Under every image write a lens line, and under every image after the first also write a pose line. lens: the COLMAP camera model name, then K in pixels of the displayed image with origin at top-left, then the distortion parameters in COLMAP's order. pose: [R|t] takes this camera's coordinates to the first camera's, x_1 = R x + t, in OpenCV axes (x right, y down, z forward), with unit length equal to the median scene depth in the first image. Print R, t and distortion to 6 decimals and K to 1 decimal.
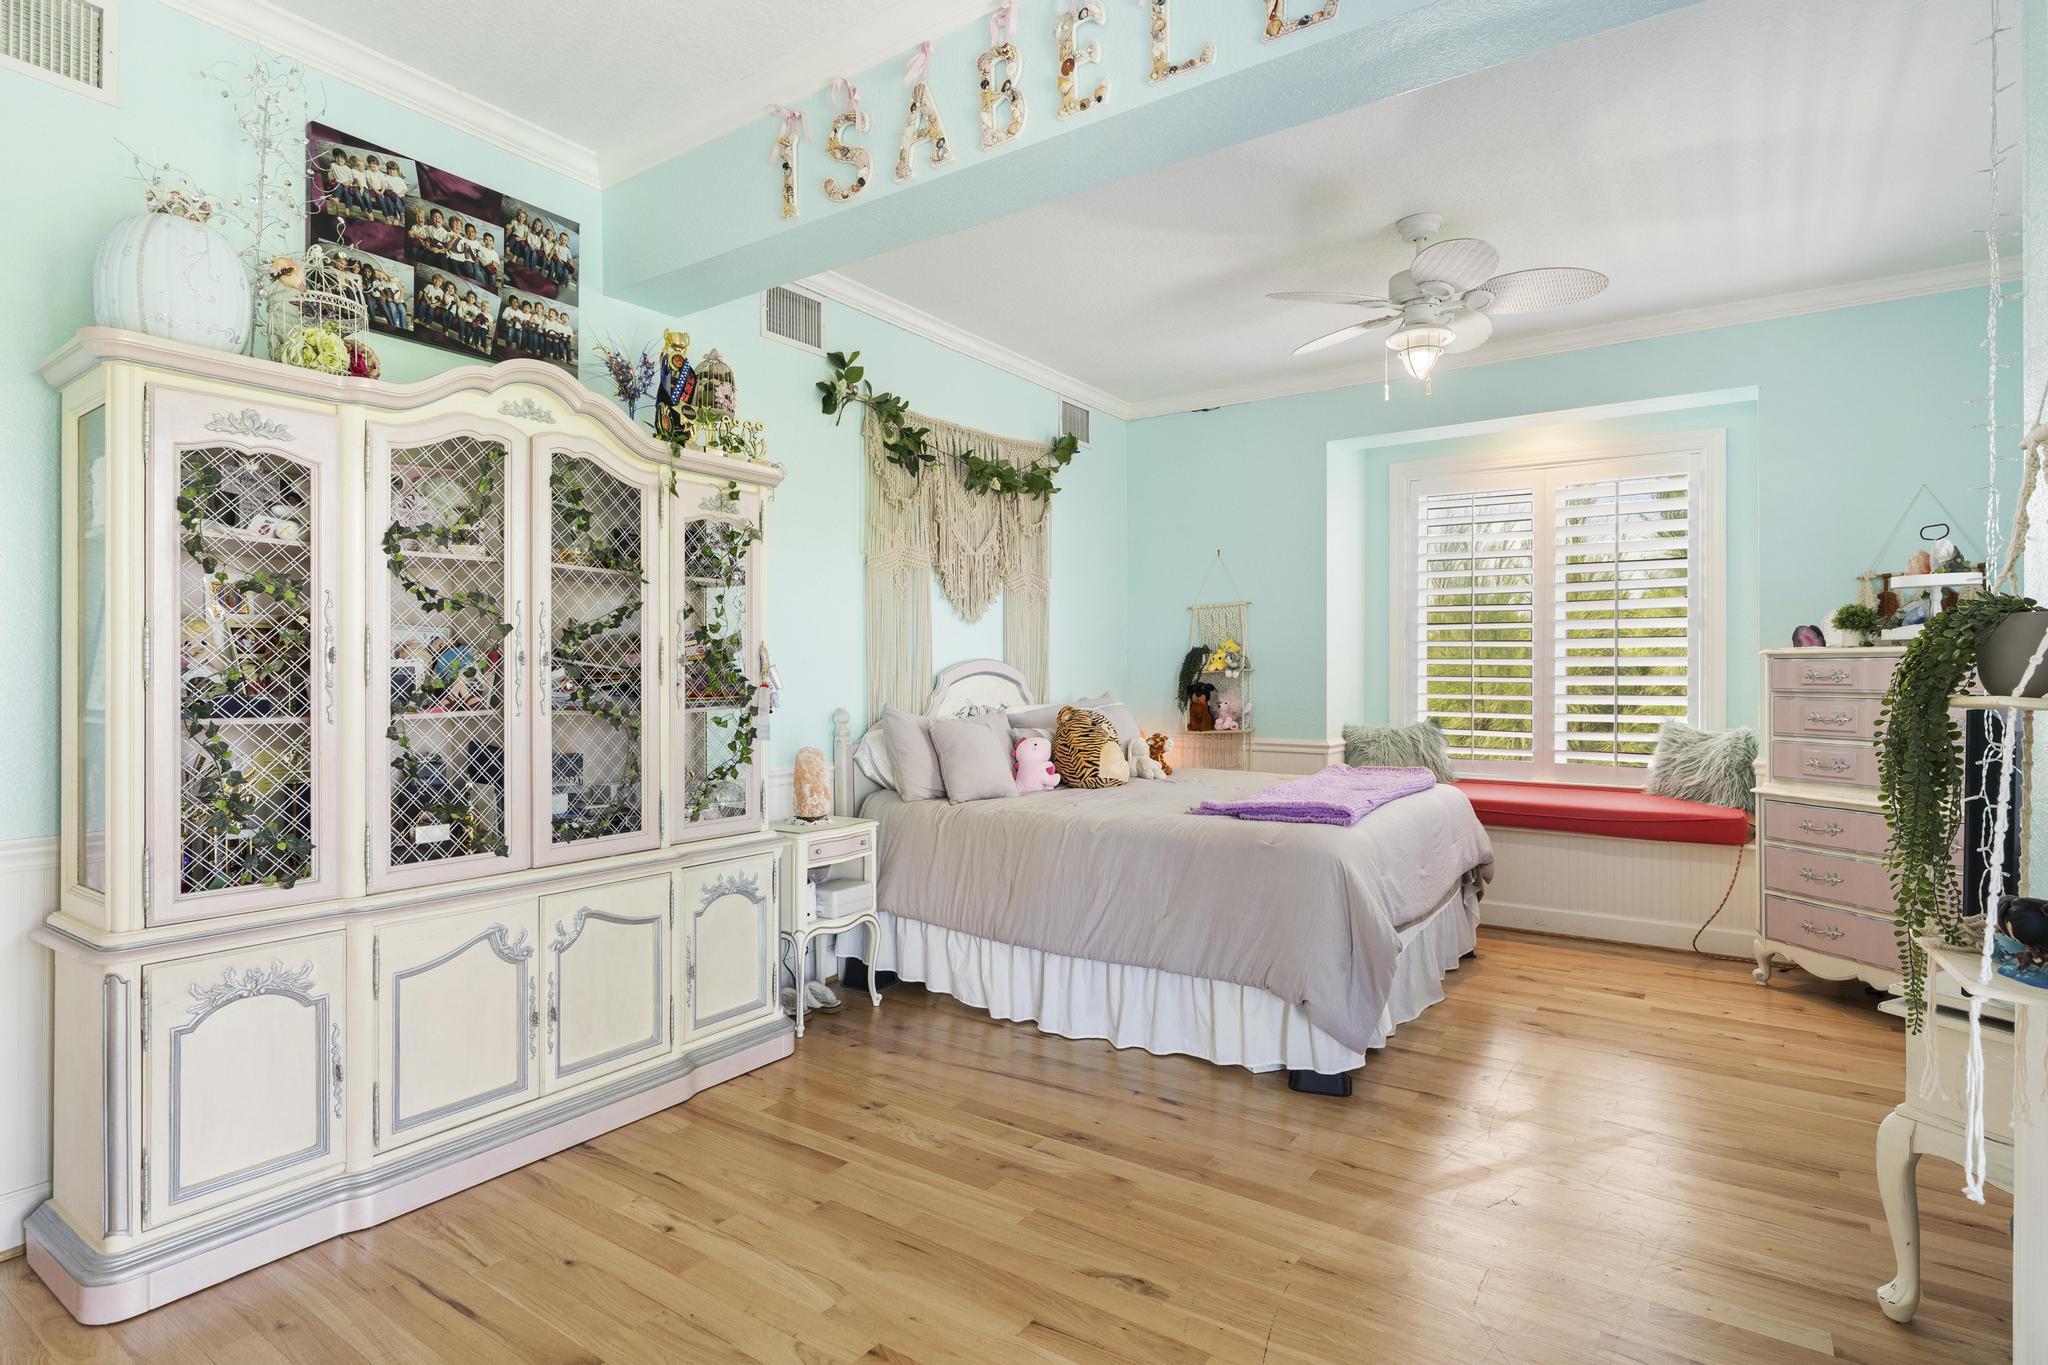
lens RADIAL K [[1034.6, 0, 1013.6], [0, 1034.6, 673.7], [0, 0, 1]] dist [0.010797, 0.000007]
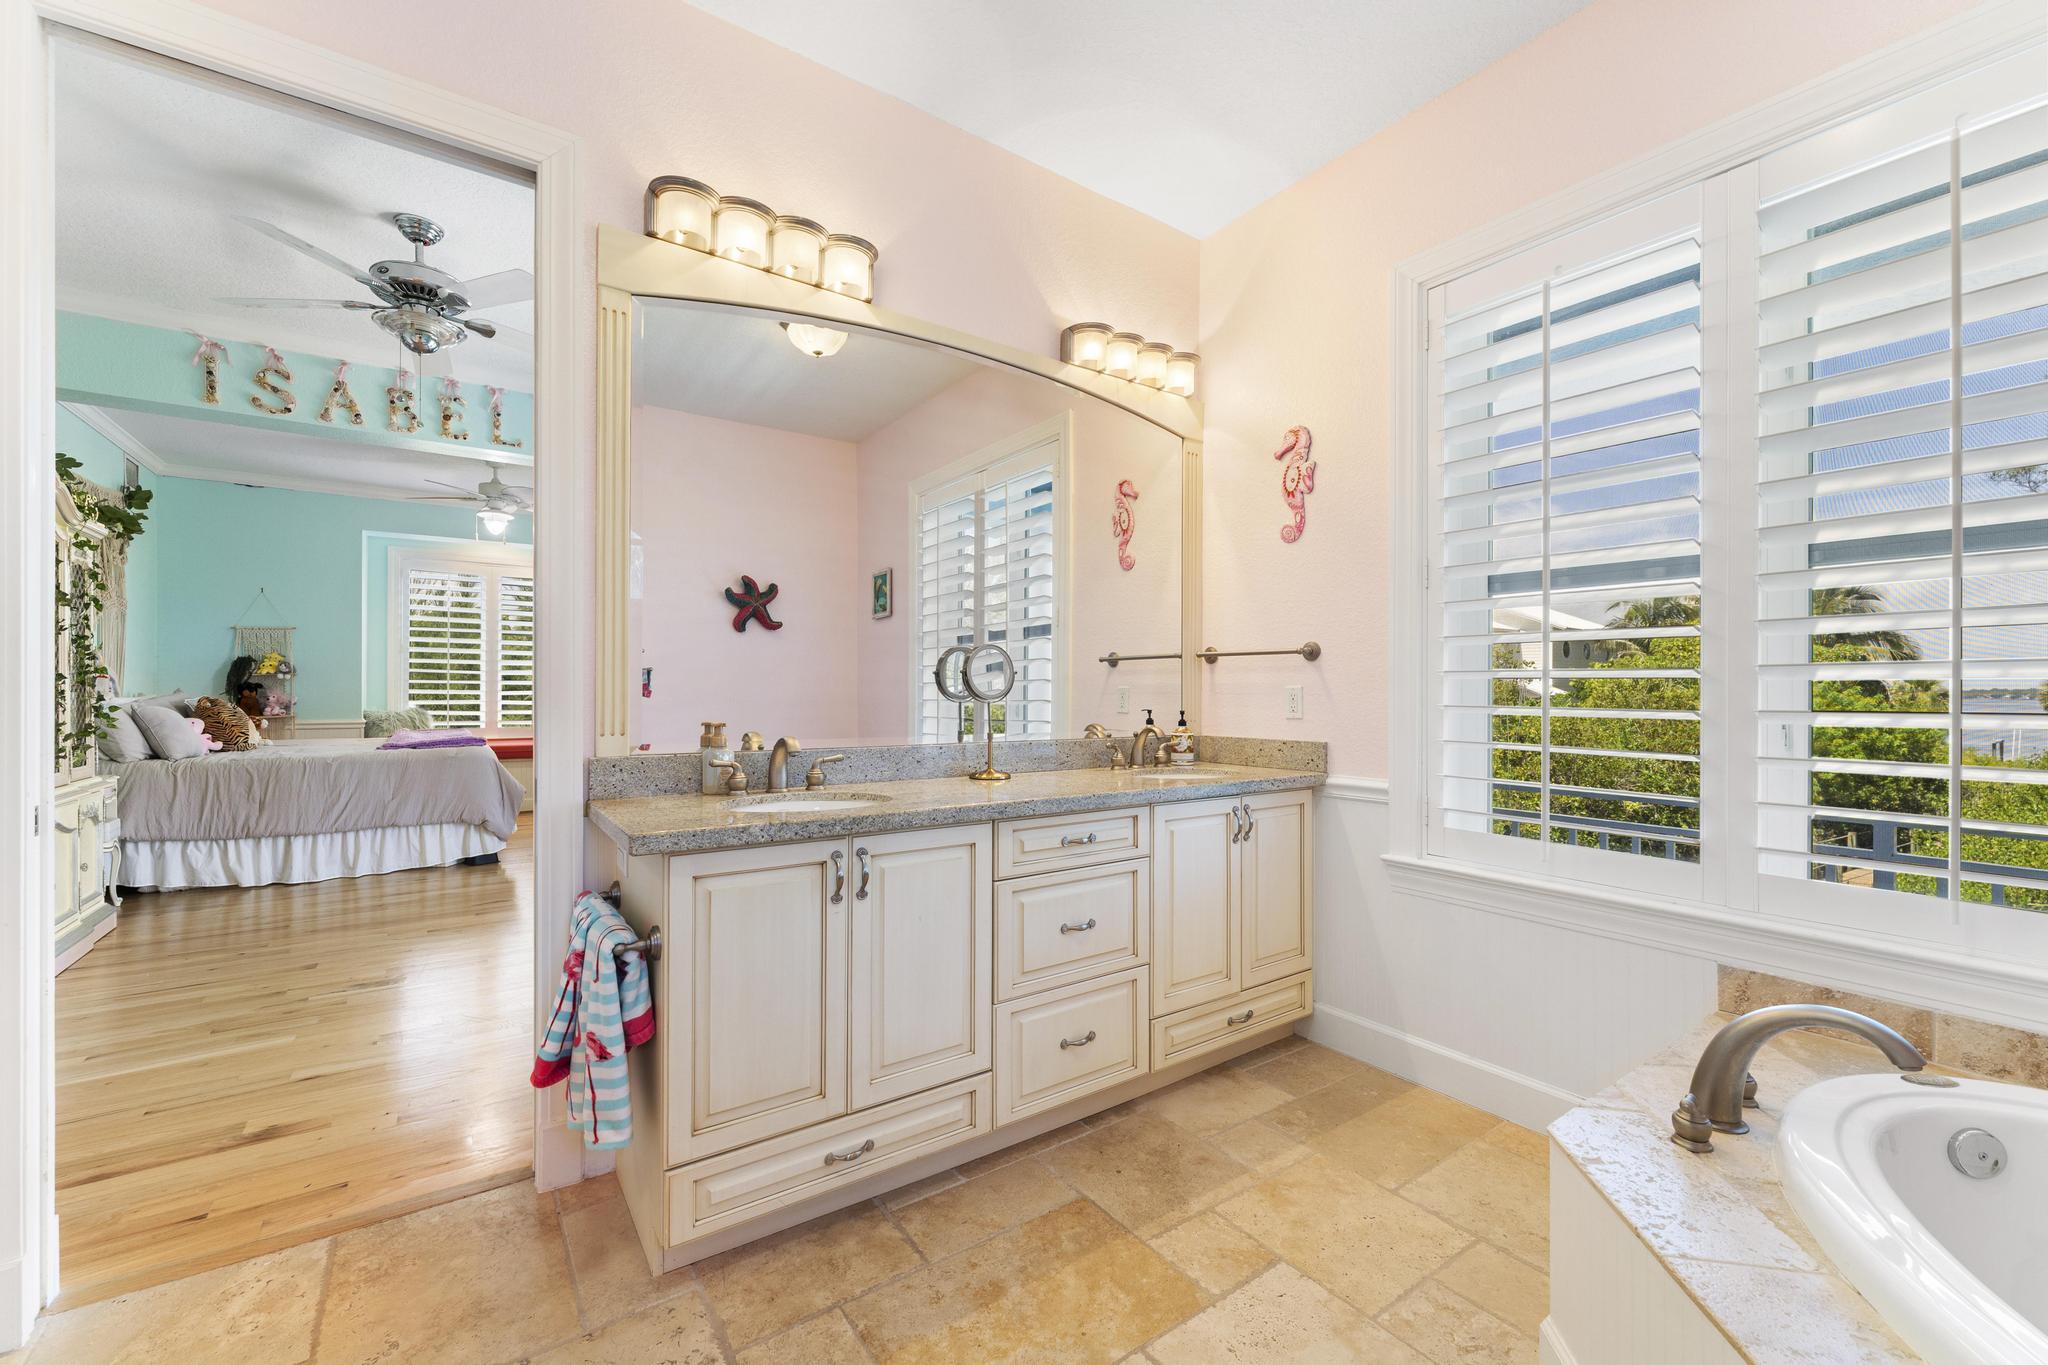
lens RADIAL K [[828.9, 0, 1024.0], [0, 828.9, 682.5], [0, 0, 1]] dist [0.001111, -0.000011]
pose [[0.341790, 0.006266, 0.939755, -0.944524], [-0.002431, 0.999980, -0.005783, 0.024091], [-0.939773, -0.000308, 0.341798, -0.662739]]
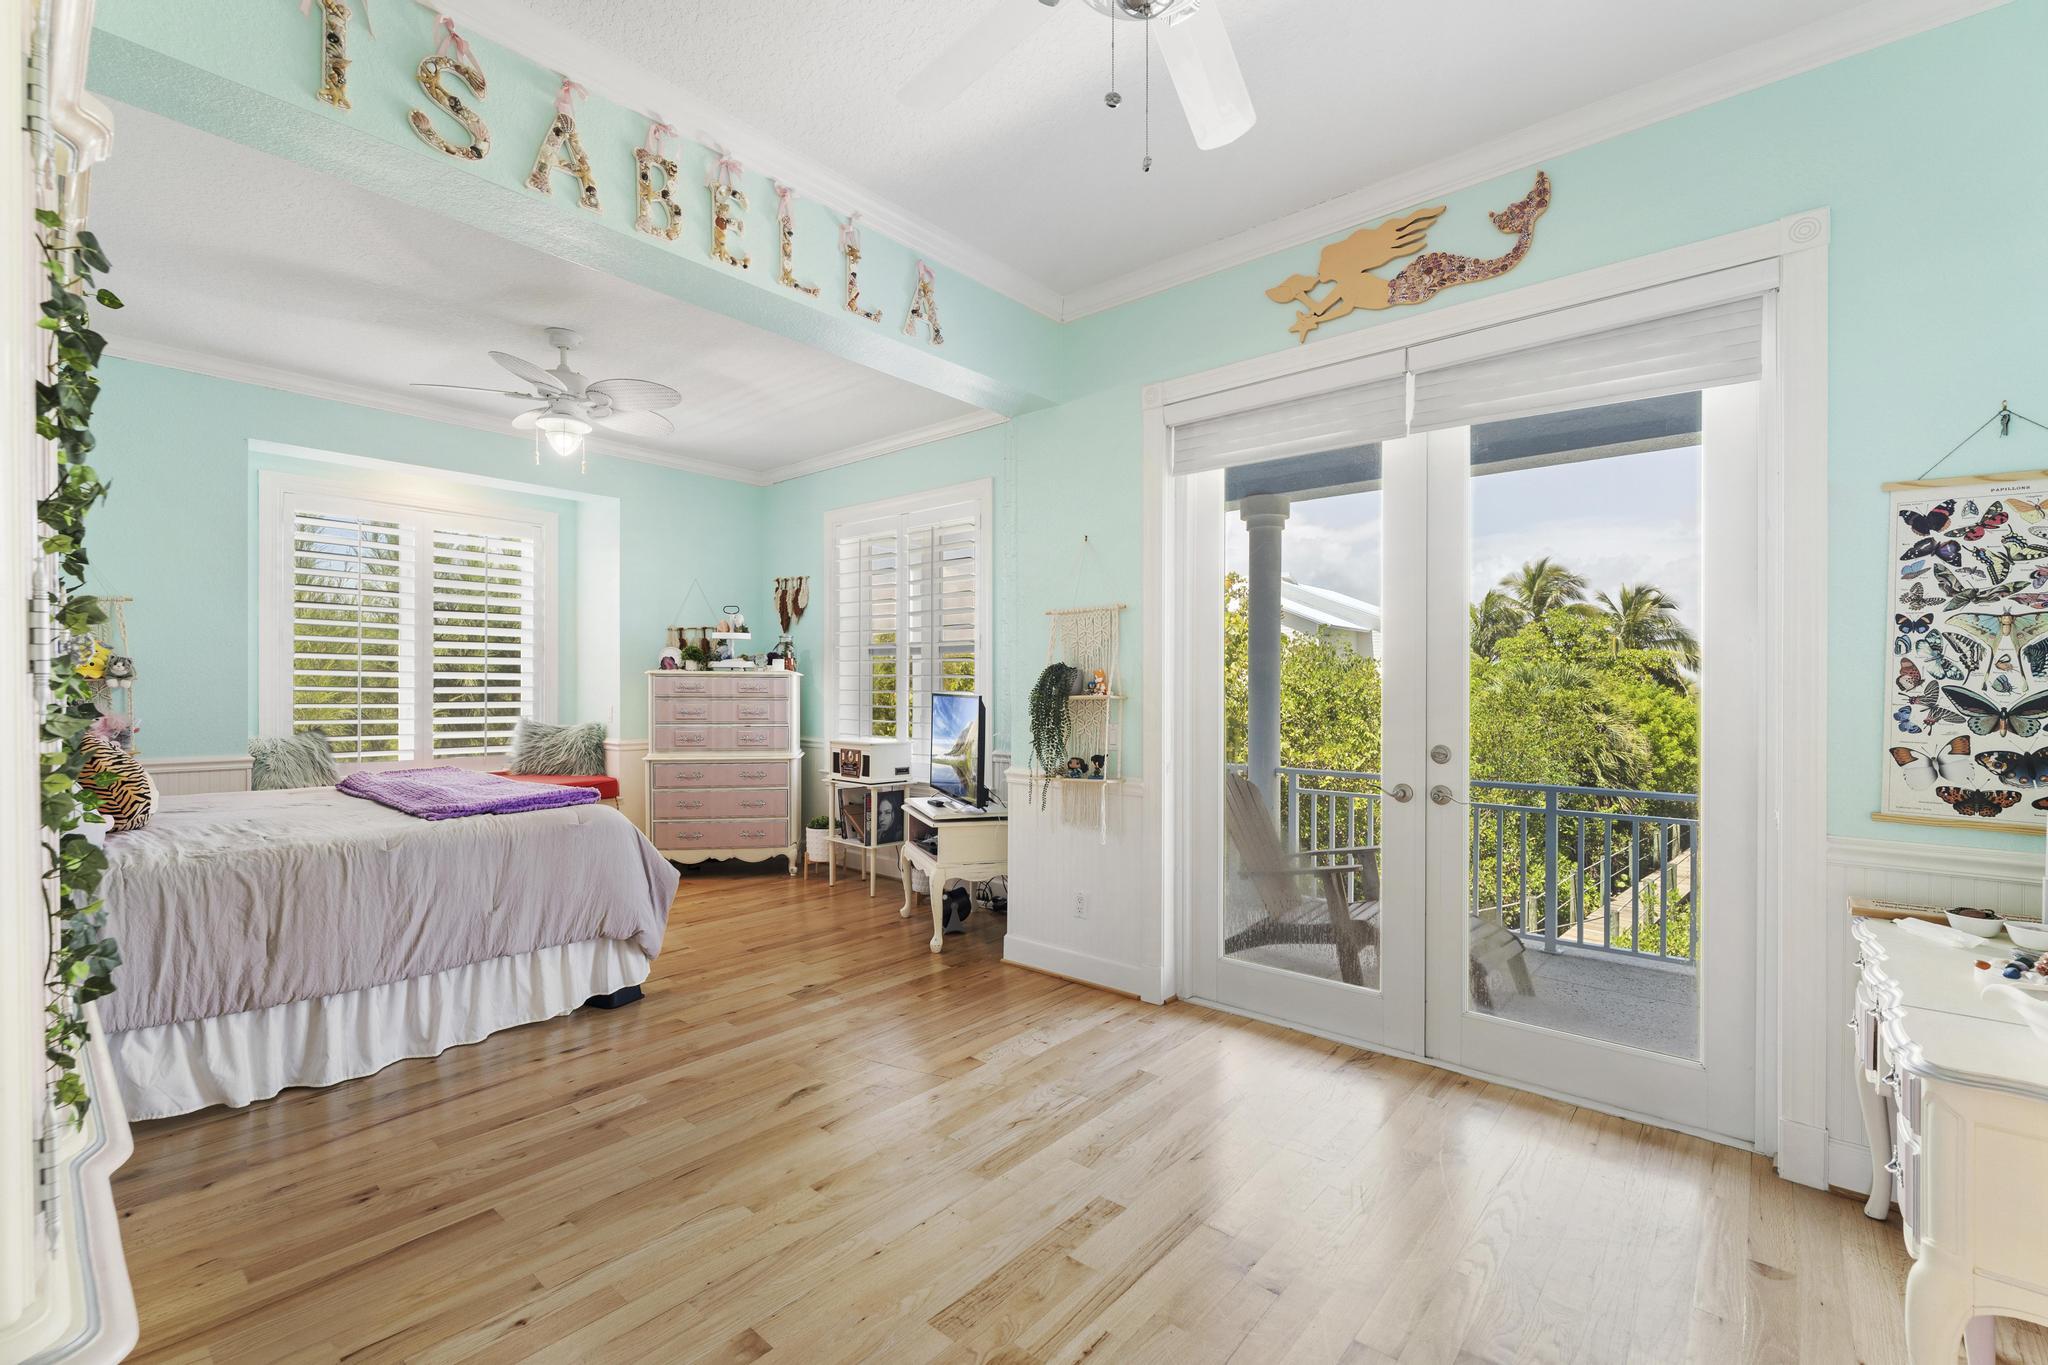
lens RADIAL K [[883.5, 0, 1024.0], [0, 883.5, 682.5], [0, 0, 1]] dist [-0.002892, 0.000102]
pose [[0.104284, 0.006630, 0.994525, -0.747134], [-0.004365, 0.999971, -0.006209, 0.001311], [-0.994538, -0.003693, 0.104310, 0.368478]]
